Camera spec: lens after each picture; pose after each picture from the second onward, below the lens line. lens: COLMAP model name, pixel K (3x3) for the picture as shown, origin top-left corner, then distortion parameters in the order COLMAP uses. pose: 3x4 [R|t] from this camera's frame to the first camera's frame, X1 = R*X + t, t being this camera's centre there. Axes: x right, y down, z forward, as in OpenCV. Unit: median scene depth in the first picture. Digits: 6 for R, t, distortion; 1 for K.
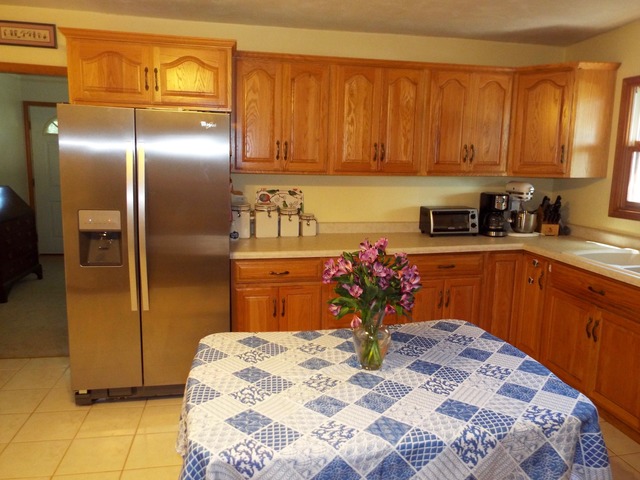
lens RADIAL K [[469.4, 0, 320.0], [0, 469.4, 240.0], [0, 0, 1]] dist [-0.027574, -0.000920]
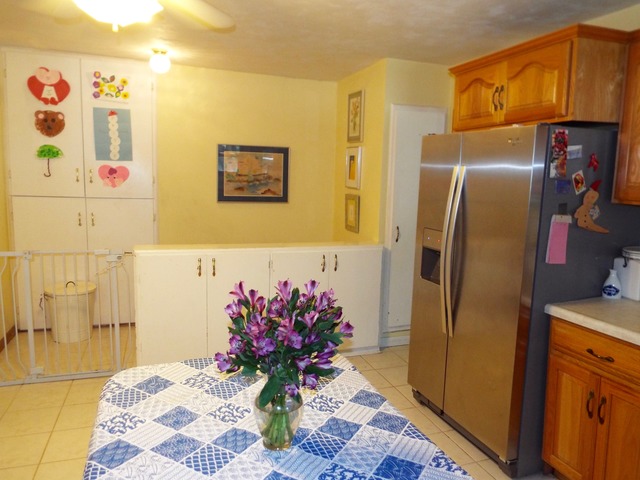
lens RADIAL K [[447.2, 0, 320.7], [0, 447.2, 228.4], [0, 0, 1]] dist [0.002255, 0.003094]
pose [[0.158844, 0.087985, -0.983375, 0.700261], [-0.175966, 0.982597, 0.059492, -0.112214], [0.971496, 0.163591, 0.171562, 0.771973]]
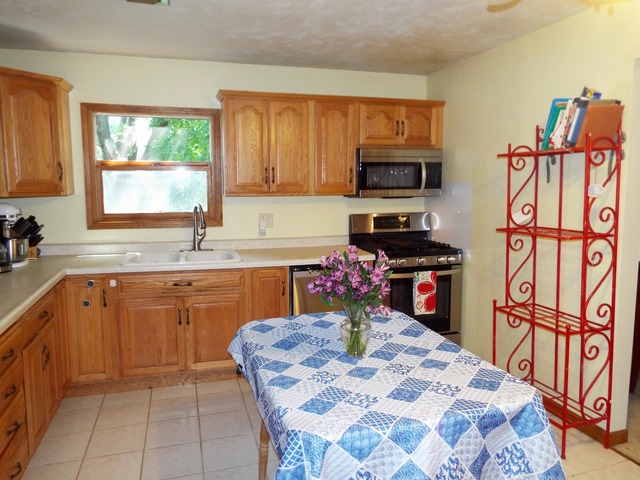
lens RADIAL K [[467.7, 0, 320.0], [0, 467.7, 240.0], [0, 0, 1]] dist [0.002293, 0.001271]
pose [[-0.113238, -0.134101, 0.984477, -0.886838], [0.160699, 0.975332, 0.151339, -0.182741], [-0.980486, 0.175342, -0.088894, 0.998248]]
